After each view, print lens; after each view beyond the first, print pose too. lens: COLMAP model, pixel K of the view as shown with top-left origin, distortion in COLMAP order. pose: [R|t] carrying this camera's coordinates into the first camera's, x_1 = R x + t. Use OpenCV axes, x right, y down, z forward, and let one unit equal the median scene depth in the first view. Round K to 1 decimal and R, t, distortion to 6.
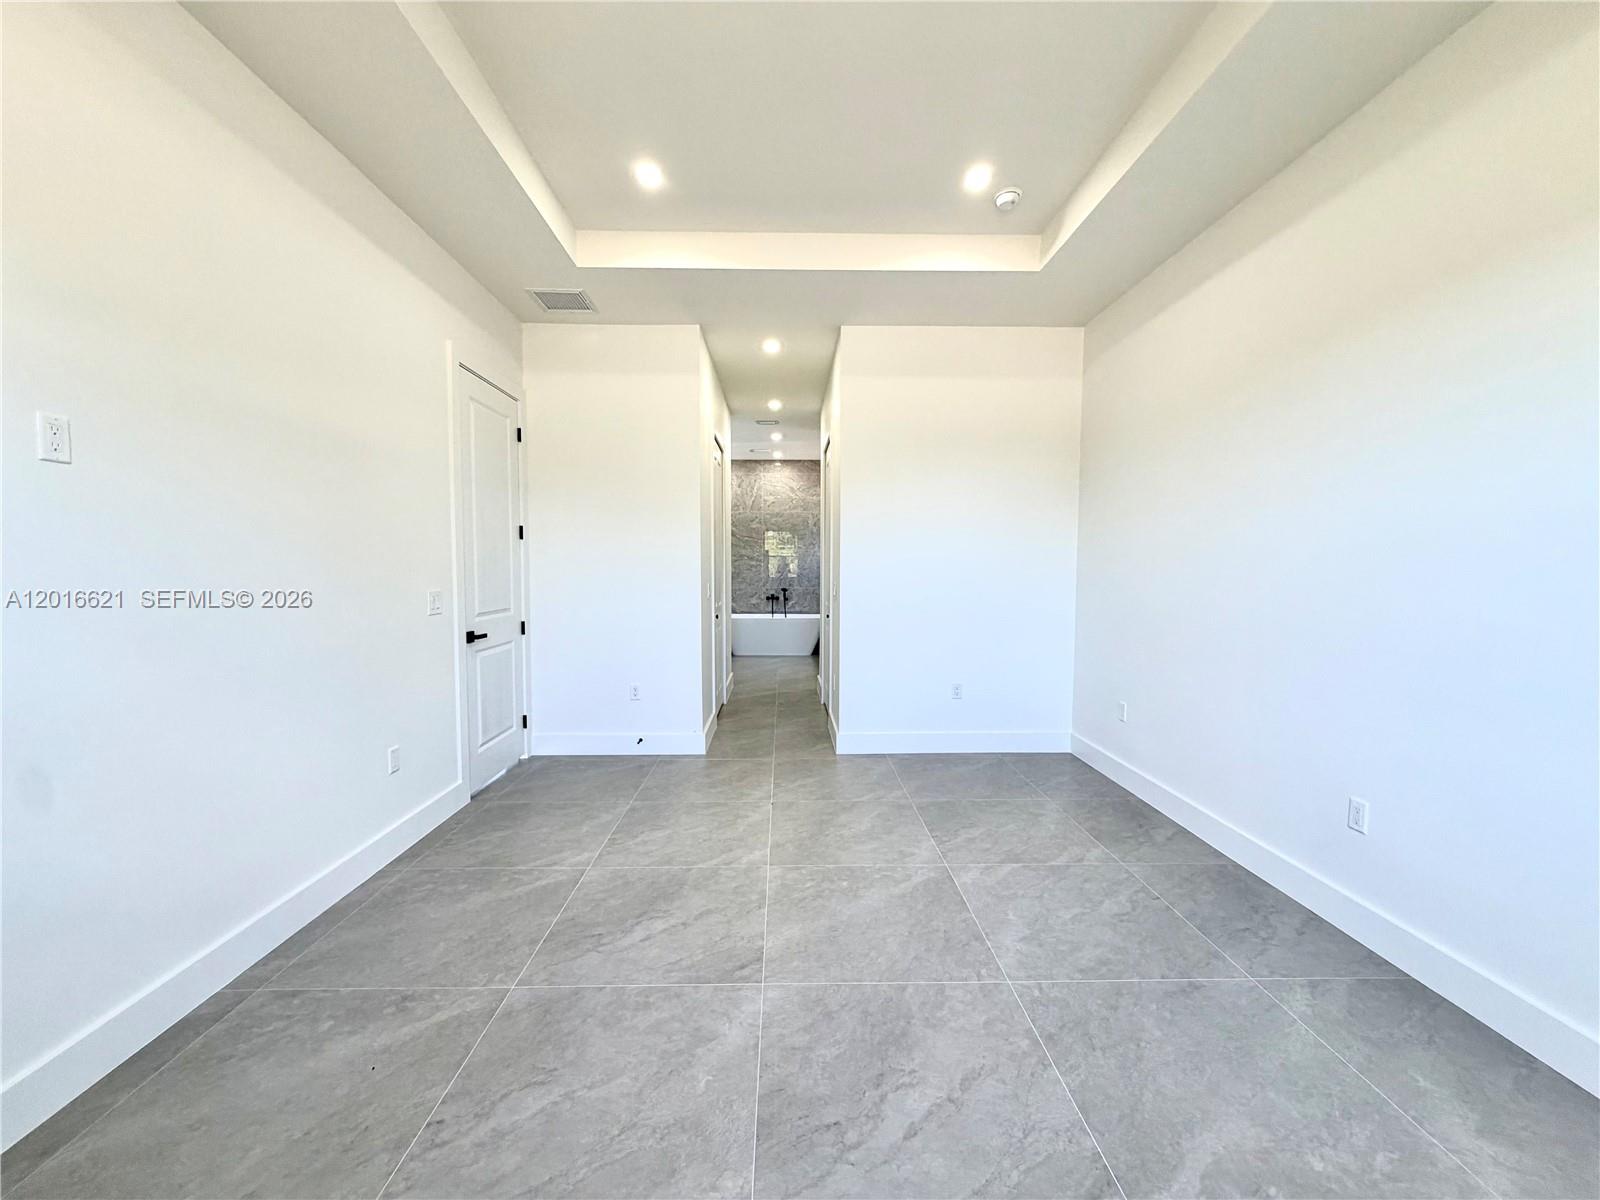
lens RADIAL K [[635.7, 0, 796.9], [0, 635.7, 602.0], [0, 0, 1]] dist [-0.000921, 0.000335]
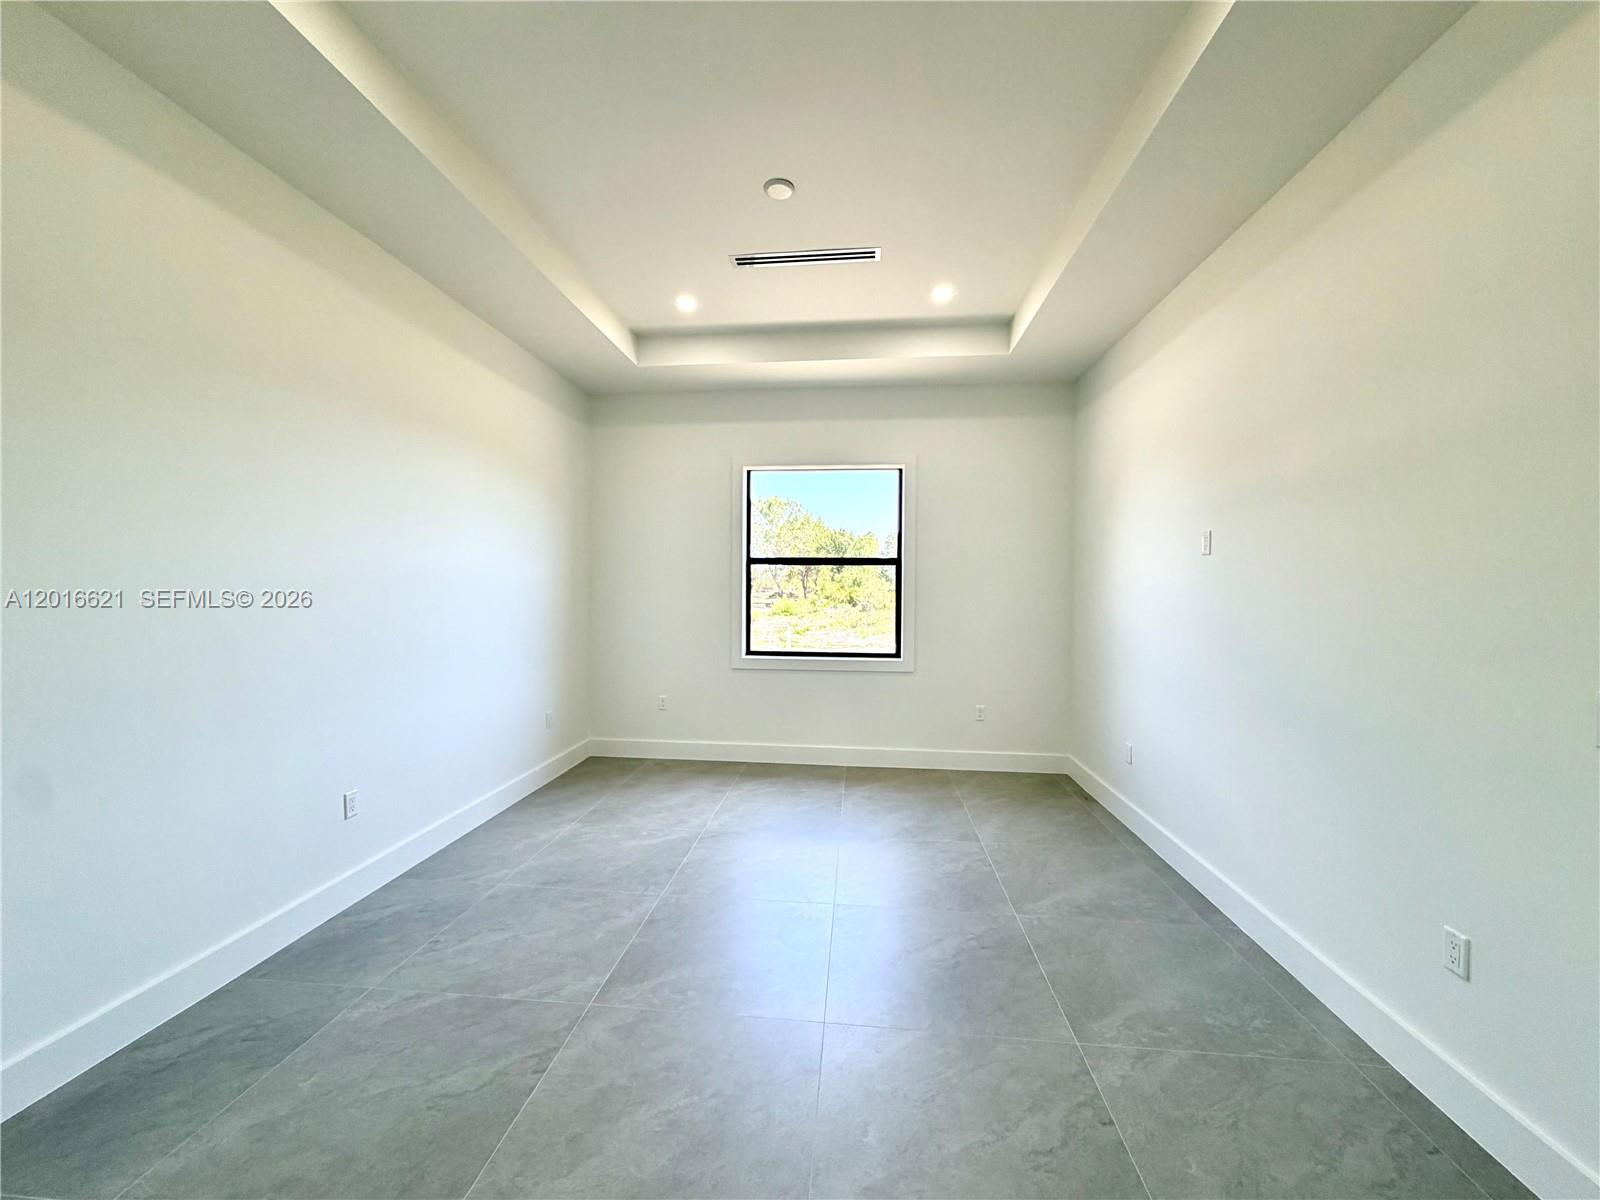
lens RADIAL K [[635.7, 0, 793.1], [0, 635.7, 591.9], [0, 0, 1]] dist [-0.000921, 0.000335]
pose [[-0.992082, -0.010799, 0.125125, -0.117585], [-0.002680, 0.997890, 0.064876, -0.158654], [-0.125562, 0.064027, -0.990018, 2.103372]]
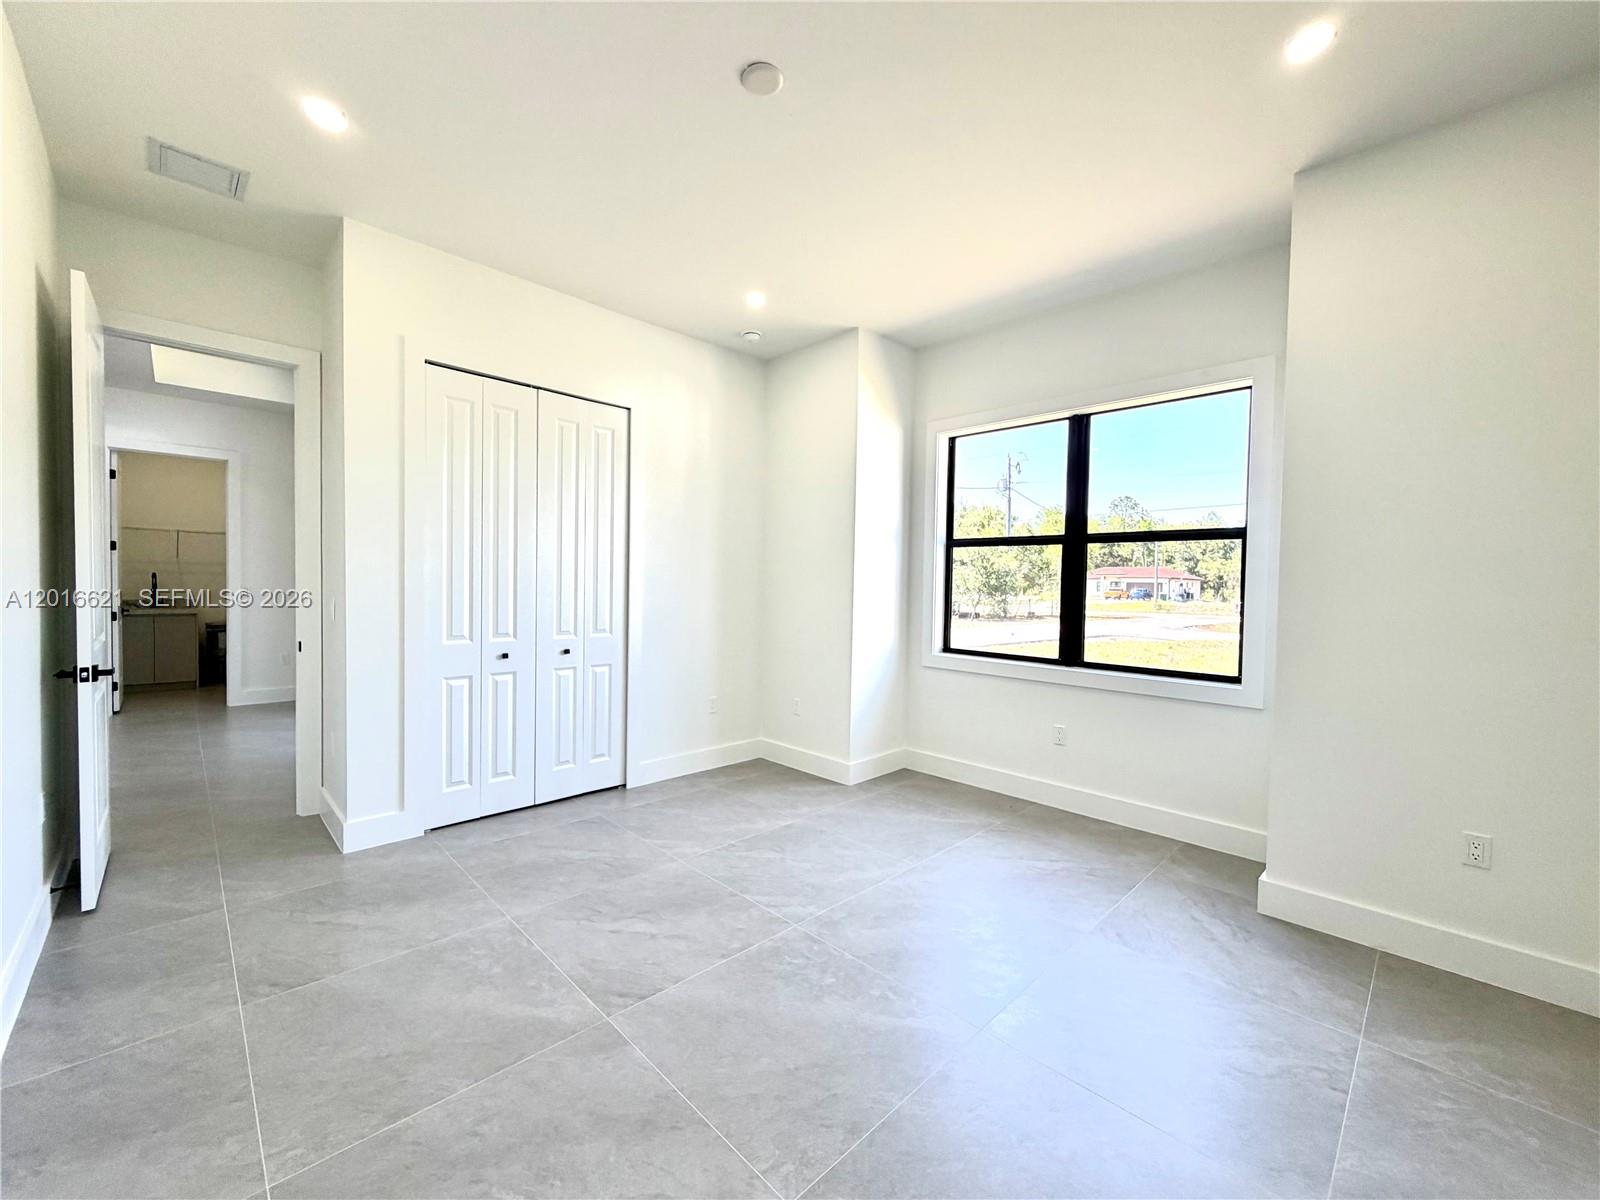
lens RADIAL K [[635.7, 0, 797.2], [0, 635.7, 596.1], [0, 0, 1]] dist [-0.000921, 0.000335]
pose [[-0.673532, -0.017895, 0.738942, -0.802386], [0.029639, 0.998249, 0.051190, -0.064589], [-0.738564, 0.056379, -0.671822, 1.480742]]
